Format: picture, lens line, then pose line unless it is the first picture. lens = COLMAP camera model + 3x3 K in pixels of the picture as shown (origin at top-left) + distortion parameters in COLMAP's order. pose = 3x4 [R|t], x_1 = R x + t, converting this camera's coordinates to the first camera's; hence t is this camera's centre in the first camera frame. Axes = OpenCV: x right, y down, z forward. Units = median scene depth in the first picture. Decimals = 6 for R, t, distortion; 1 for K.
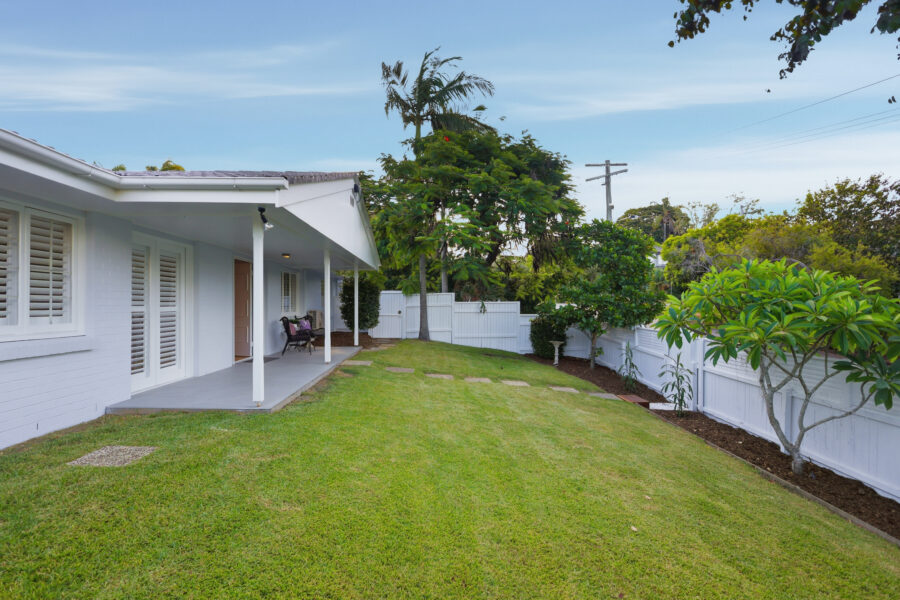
lens RADIAL K [[421.1, 0, 441.7], [0, 421.1, 305.6], [0, 0, 1]] dist [0.002468, -0.000669]
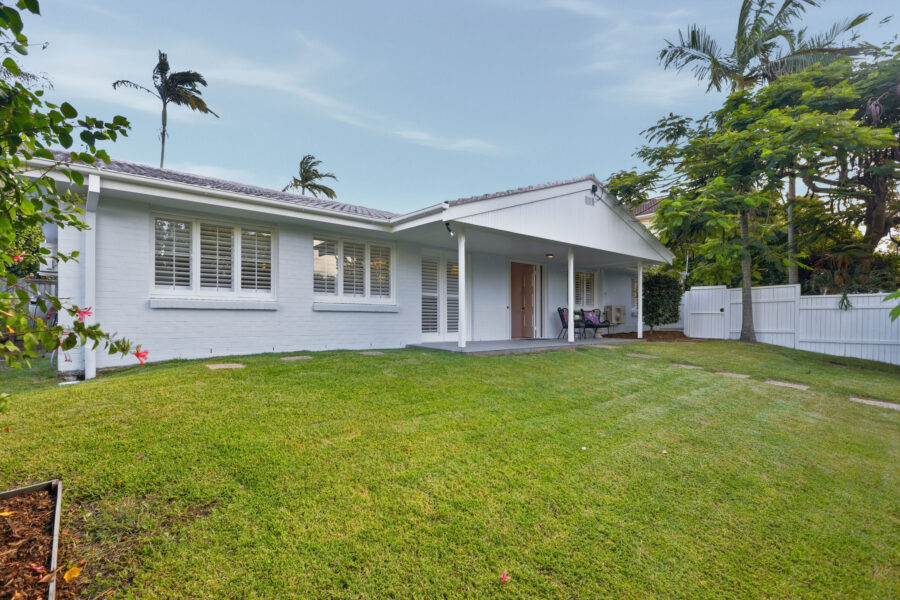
lens RADIAL K [[421.1, 0, 444.5], [0, 421.1, 303.7], [0, 0, 1]] dist [0.002468, -0.000669]
pose [[0.629116, -0.016381, -0.777138, 0.380588], [-0.008796, 0.999564, -0.028190, 0.057151], [0.777261, 0.024571, 0.628698, -0.011090]]
